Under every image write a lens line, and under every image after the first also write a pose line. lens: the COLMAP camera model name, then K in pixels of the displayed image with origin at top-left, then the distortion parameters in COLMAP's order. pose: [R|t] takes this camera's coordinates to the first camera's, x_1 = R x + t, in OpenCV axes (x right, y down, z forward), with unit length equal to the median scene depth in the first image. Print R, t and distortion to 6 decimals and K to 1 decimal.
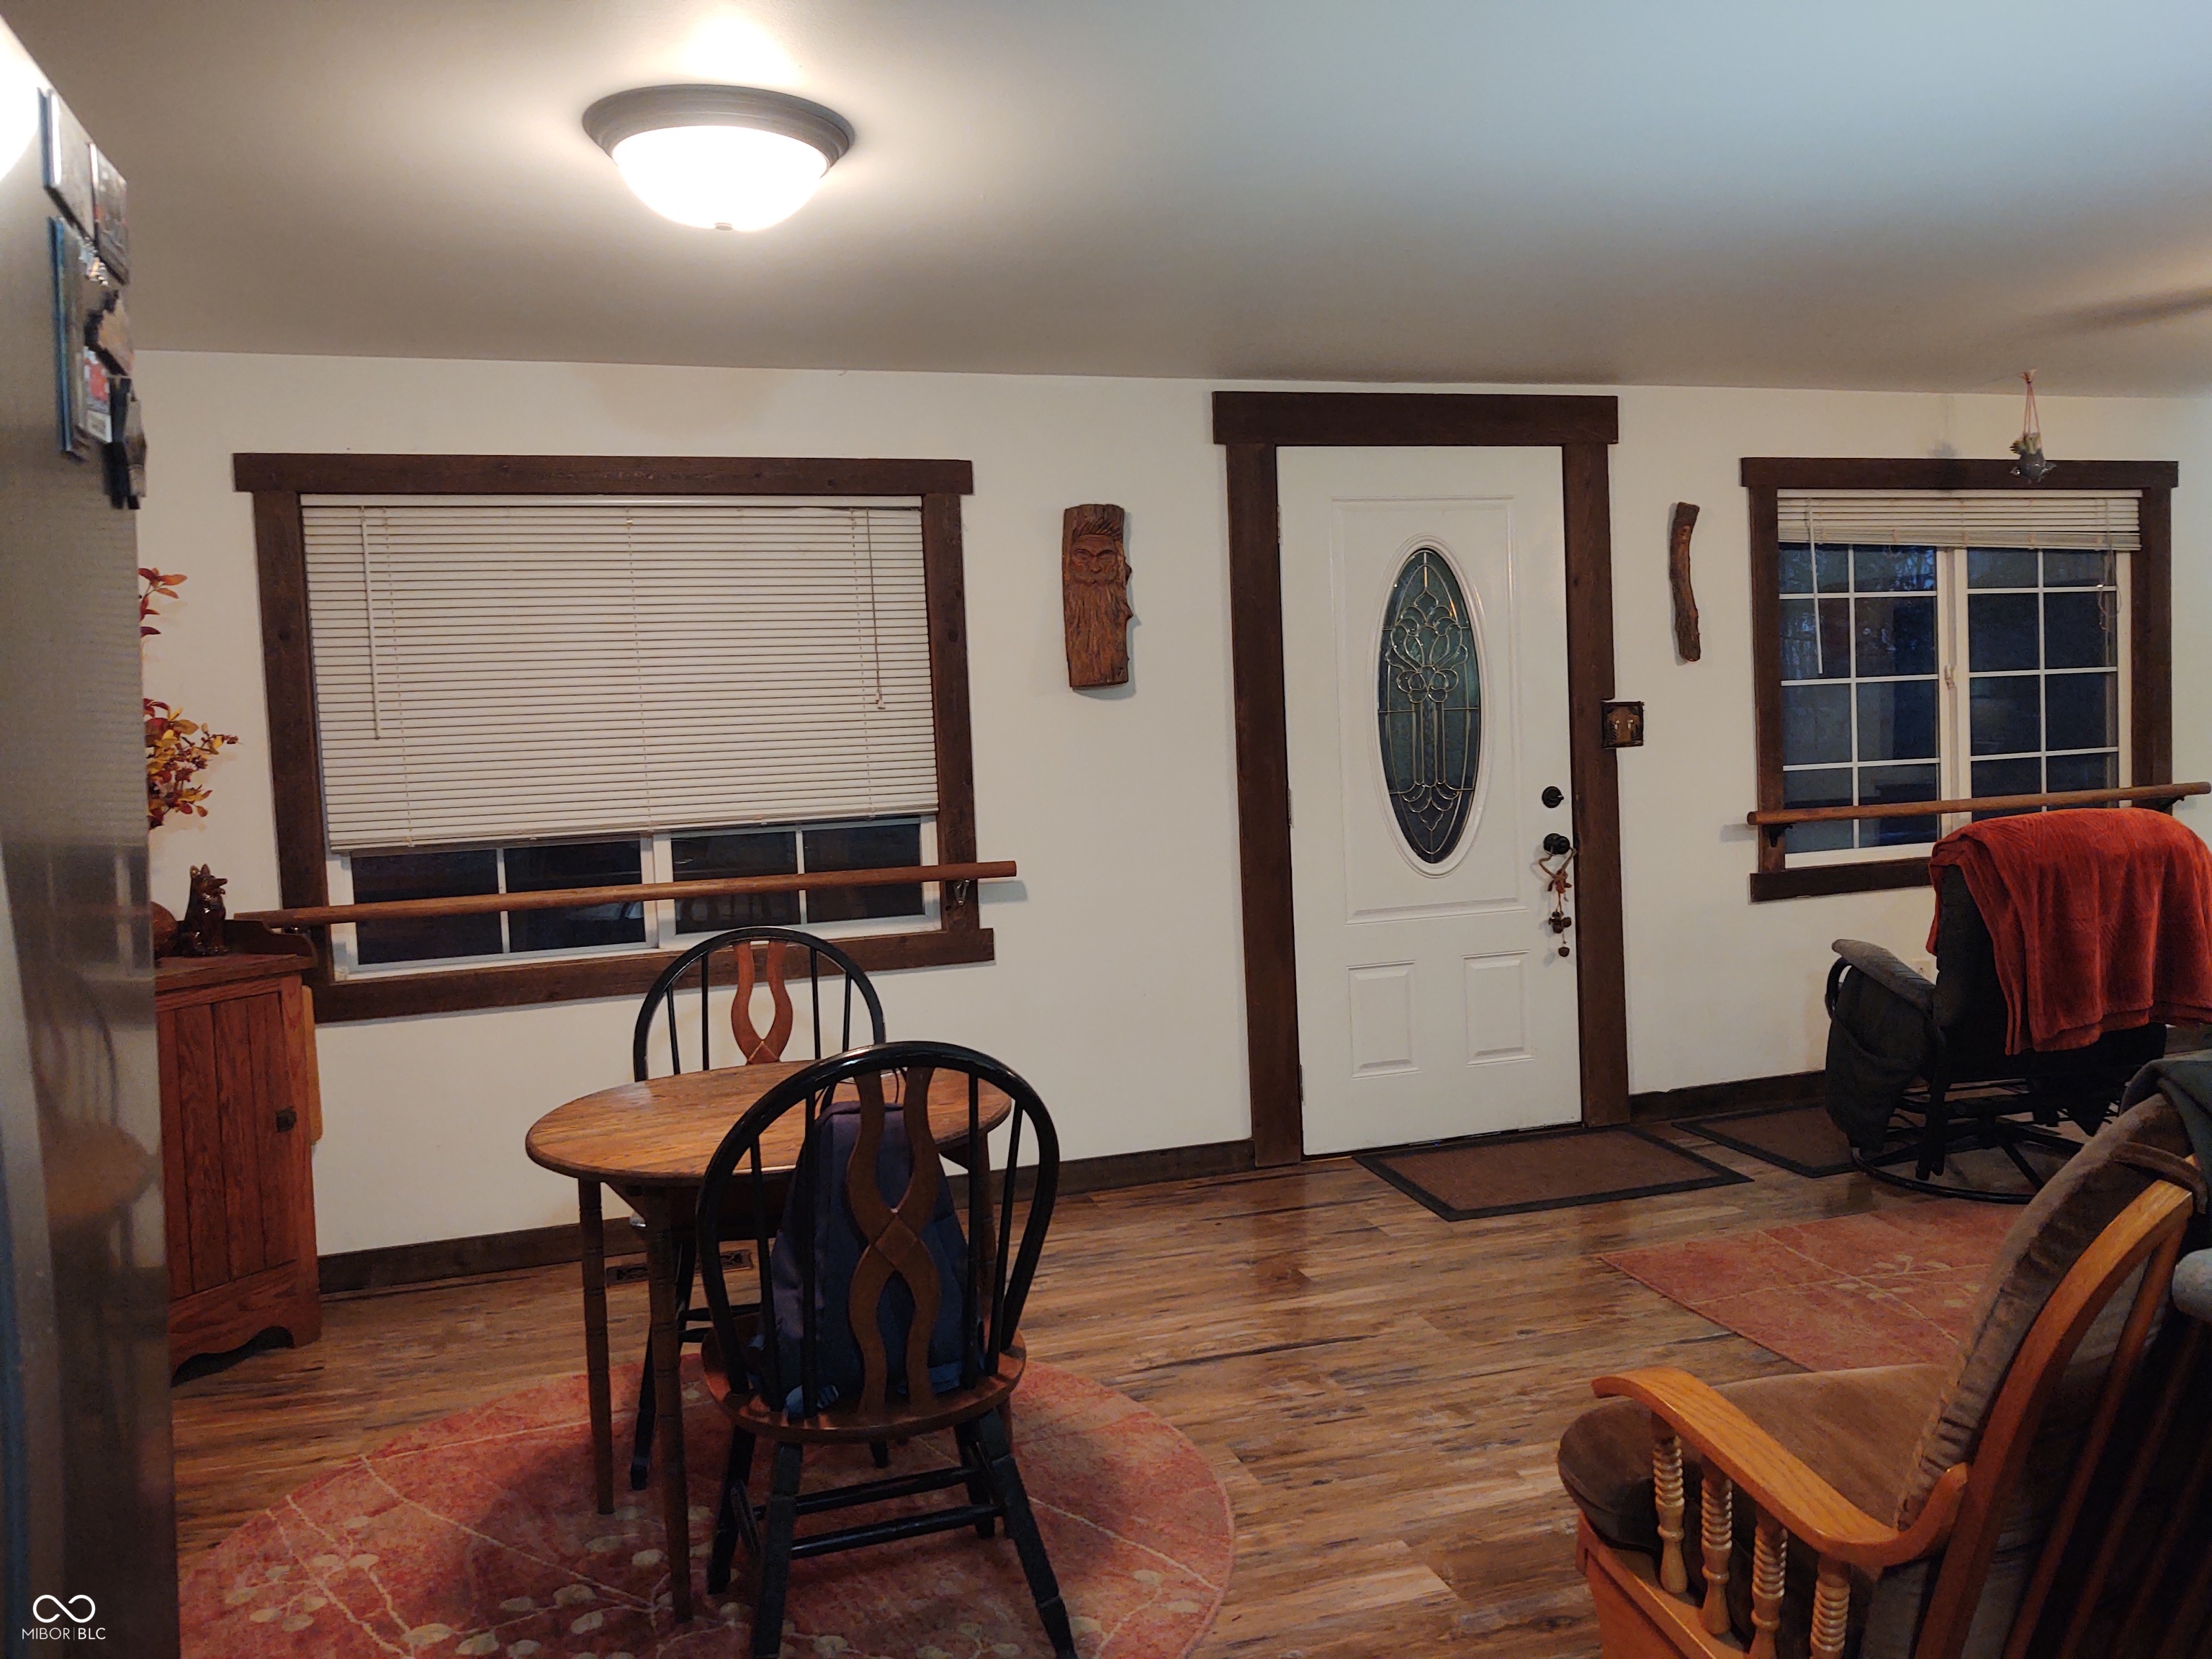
lens RADIAL K [[1694.3, 0, 1134.5], [0, 1694.3, 800.7], [0, 0, 1]] dist [0.001849, -0.045956]
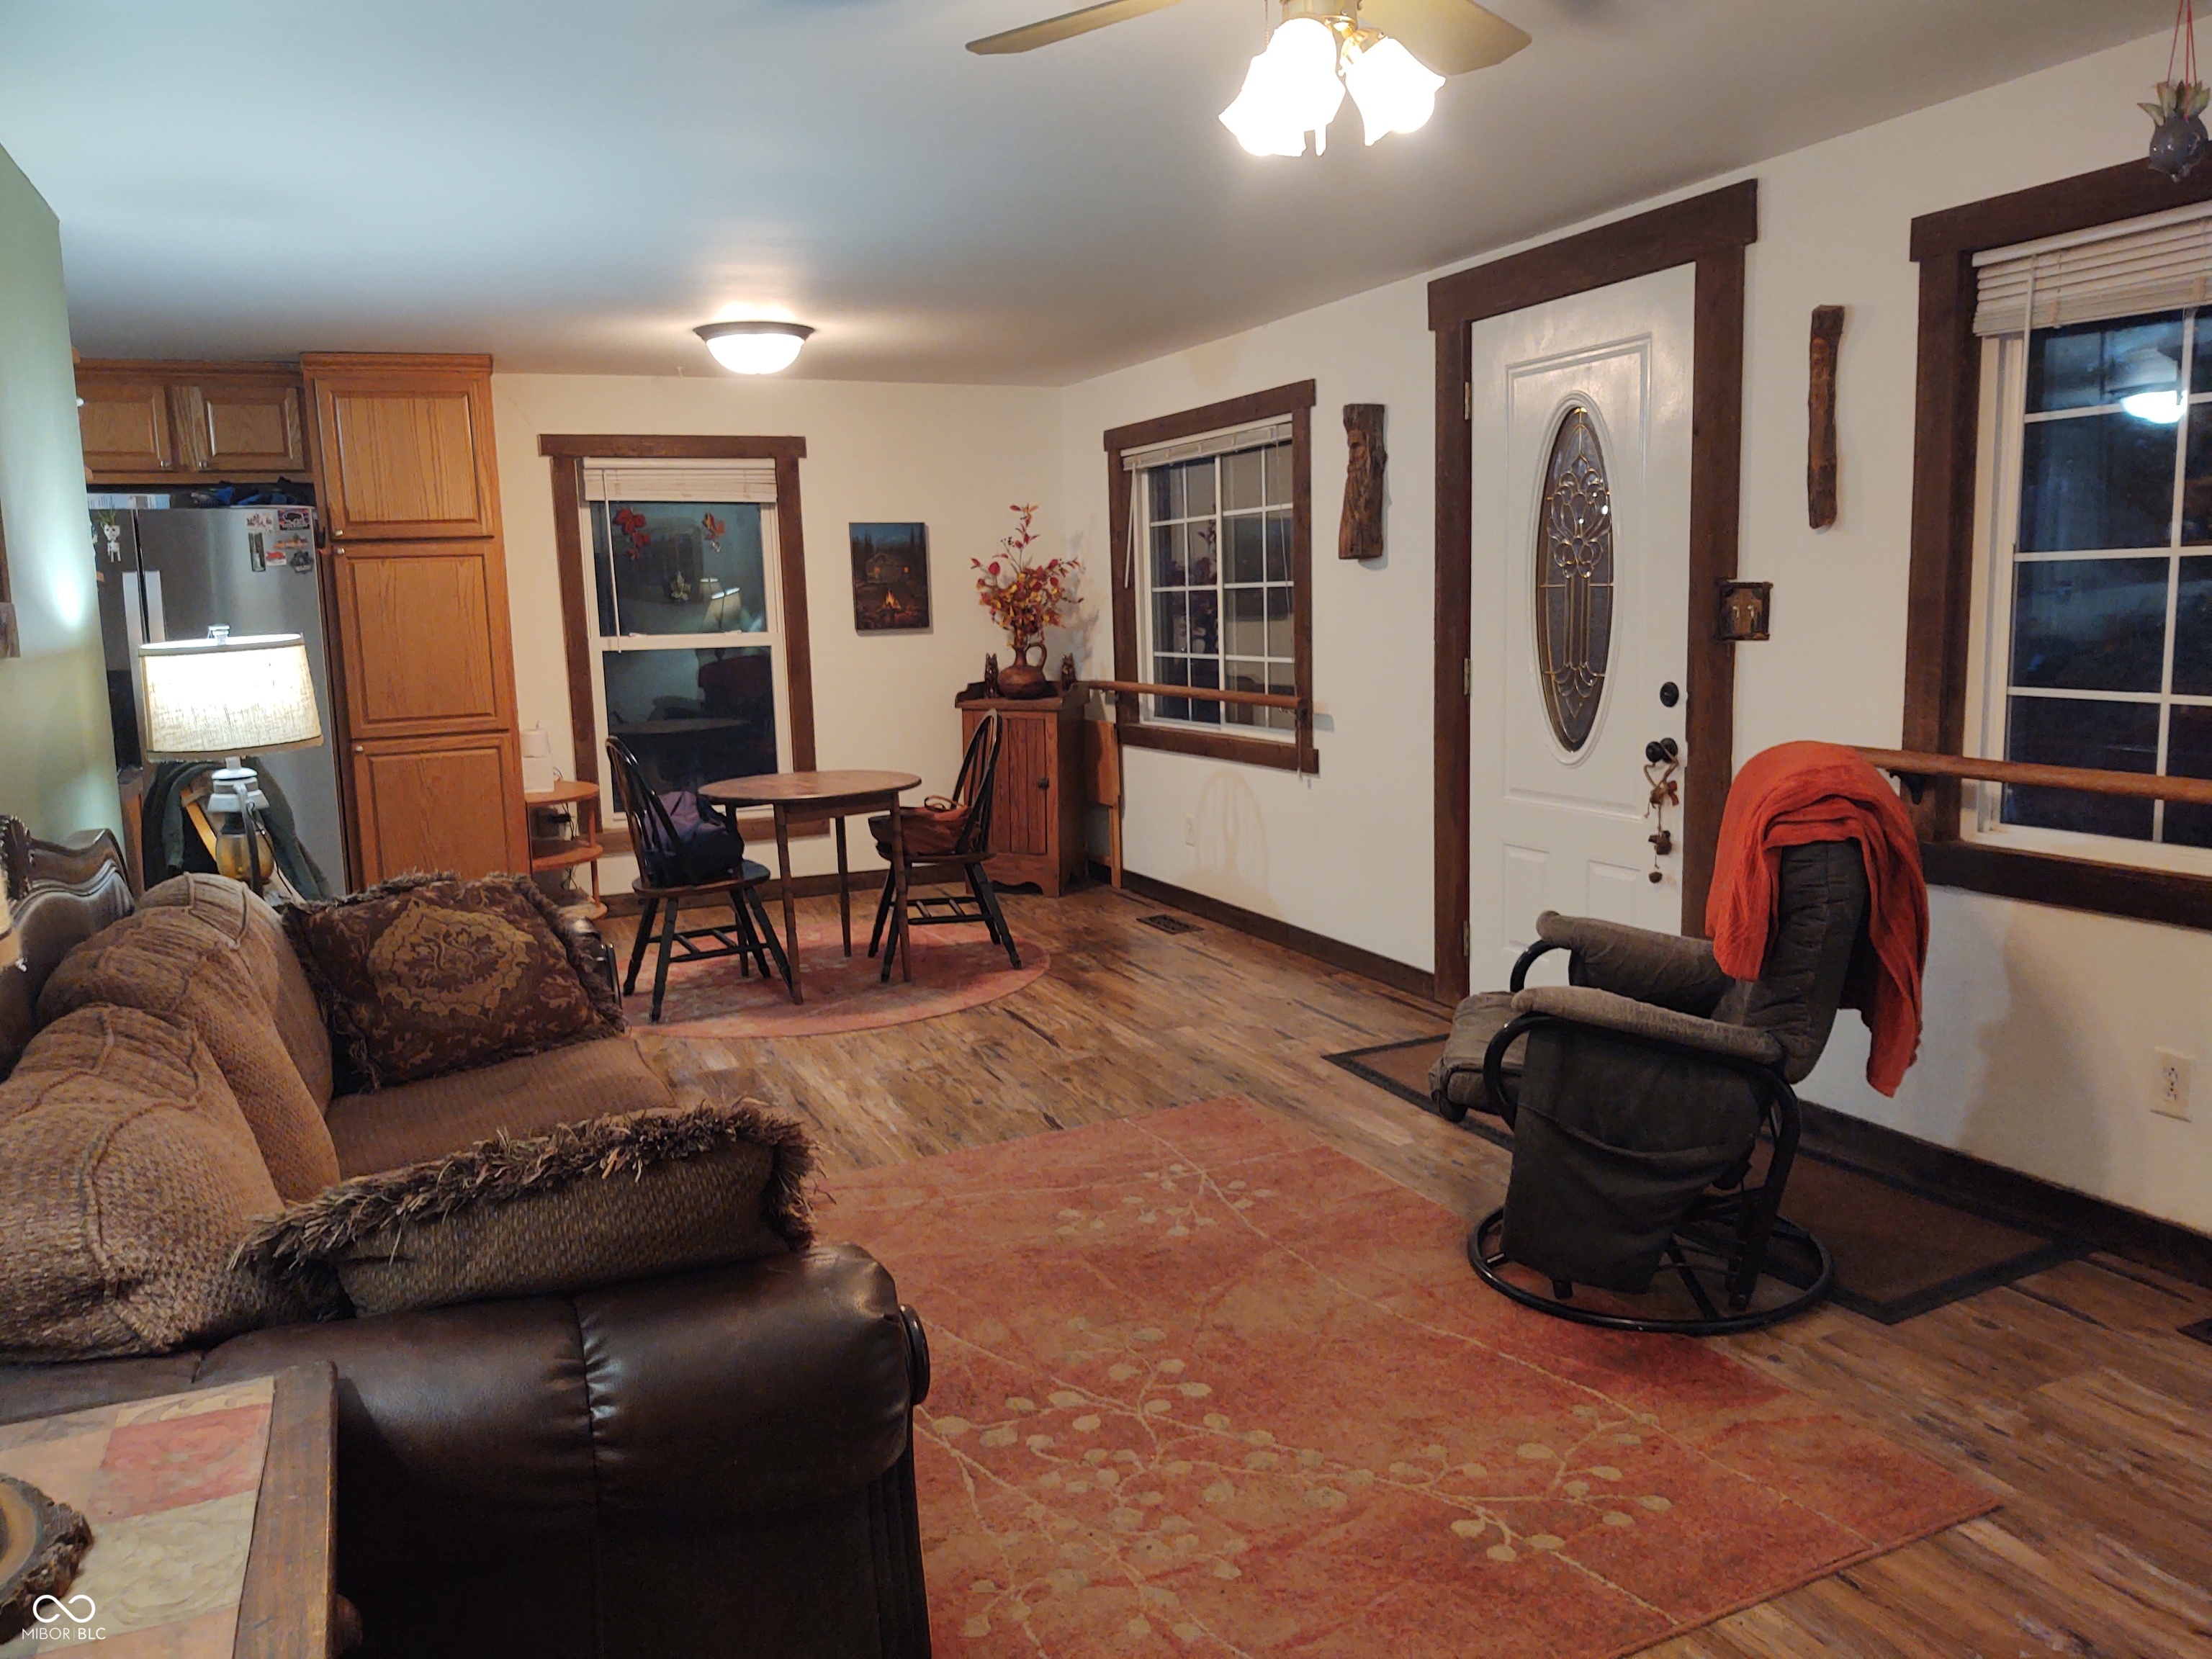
lens RADIAL K [[1685.7, 0, 1109.3], [0, 1685.7, 840.7], [0, 0, 1]] dist [0.048406, -0.125623]
pose [[0.106373, 0.180747, -0.977760, 1.194102], [-0.030414, 0.983471, 0.178494, -0.082207], [0.993861, 0.010751, 0.110112, 0.717317]]
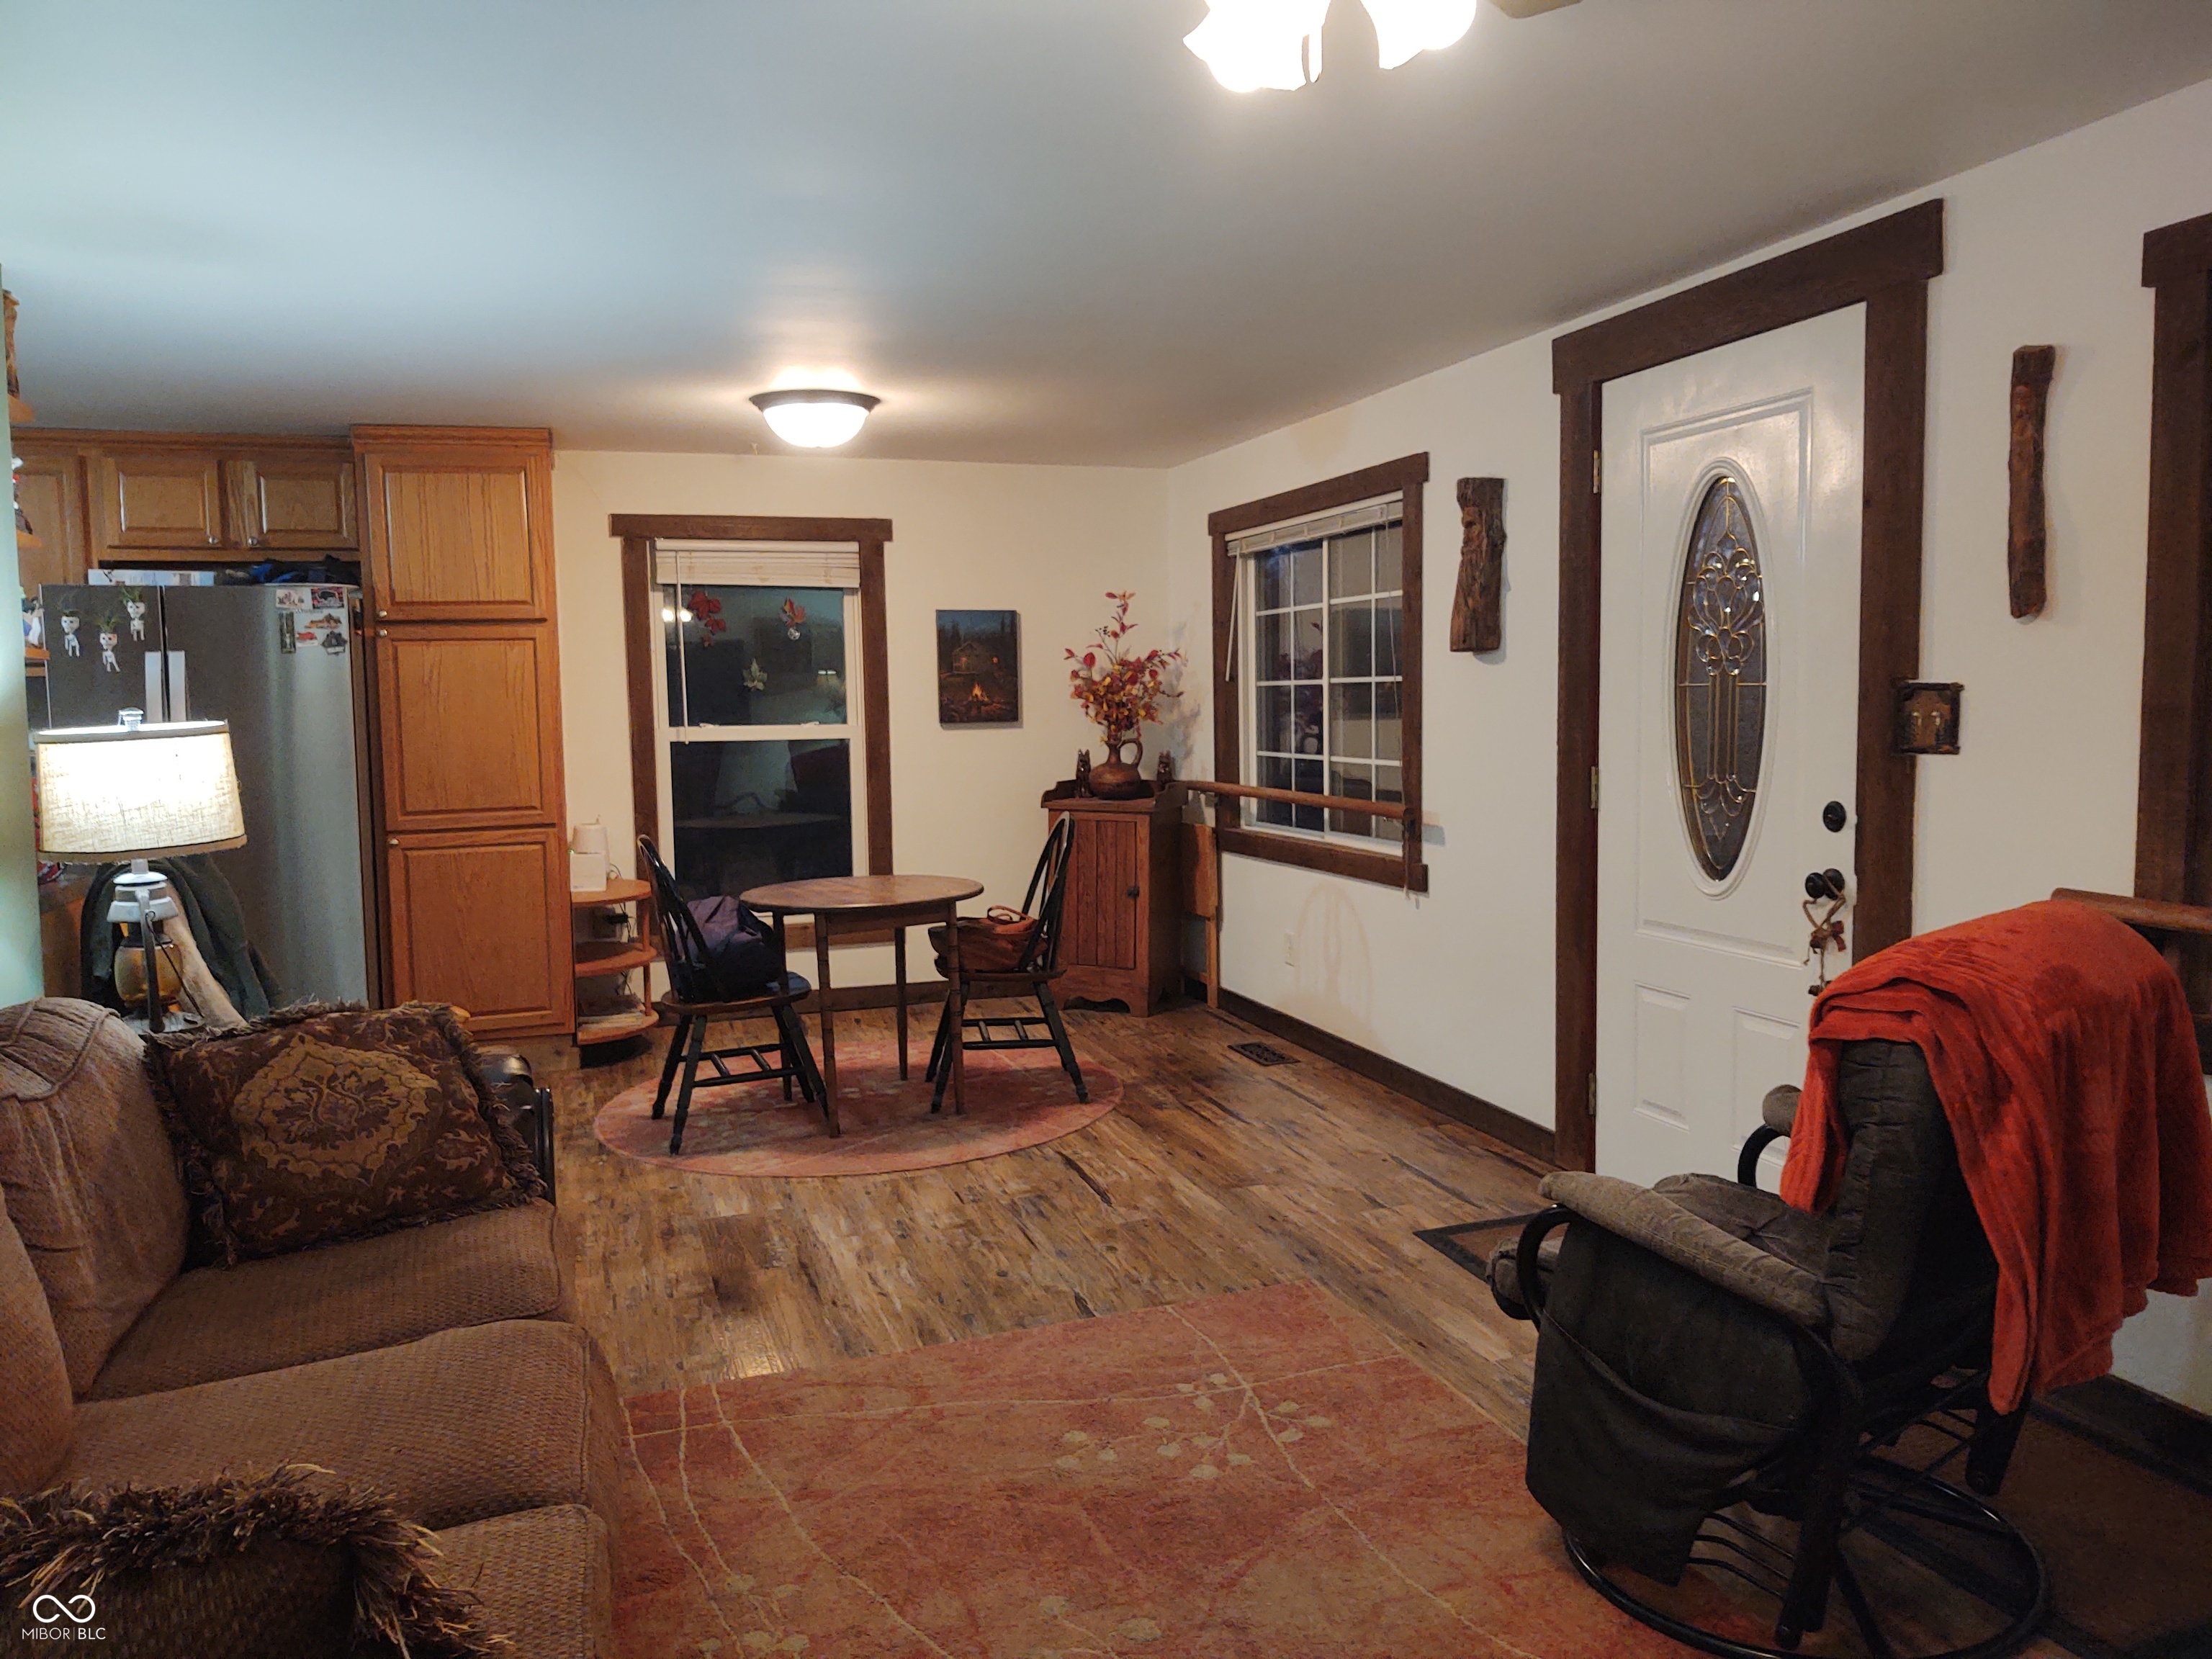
lens RADIAL K [[1688.5, 0, 1115.5], [0, 1688.5, 832.7], [0, 0, 1]] dist [0.013934, -0.037102]
pose [[0.016120, 0.123155, -0.992257, 1.058606], [-0.039761, 0.991680, 0.122437, -0.078348], [0.999079, 0.037479, 0.020883, 0.783849]]
